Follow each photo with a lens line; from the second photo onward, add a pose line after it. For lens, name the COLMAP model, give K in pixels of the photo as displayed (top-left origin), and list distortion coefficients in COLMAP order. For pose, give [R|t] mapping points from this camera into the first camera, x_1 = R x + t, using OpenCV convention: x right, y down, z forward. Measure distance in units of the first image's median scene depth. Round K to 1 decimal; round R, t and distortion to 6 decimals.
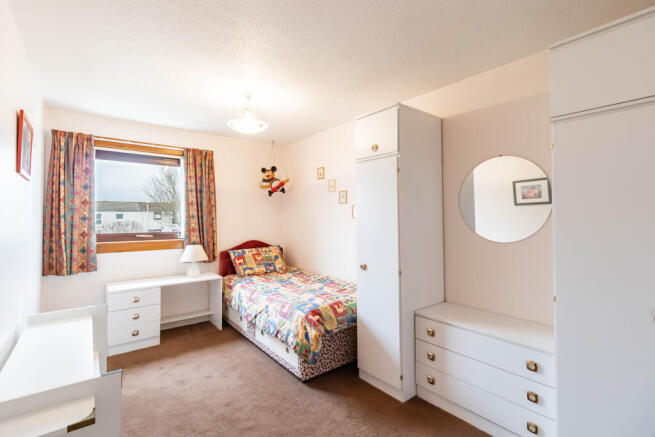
lens RADIAL K [[306.9, 0, 323.6], [0, 306.9, 214.1], [0, 0, 1]] dist [0.003485, -0.000008]
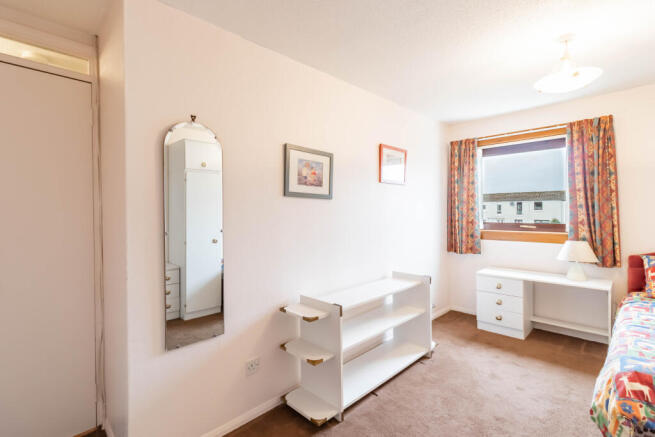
lens RADIAL K [[306.9, 0, 323.2], [0, 306.9, 216.9], [0, 0, 1]] dist [0.003485, -0.000008]
pose [[0.113046, 0.022794, -0.993328, 0.345256], [0.024427, 0.999371, 0.025713, -0.000278], [0.993289, -0.027170, 0.112418, 0.281830]]
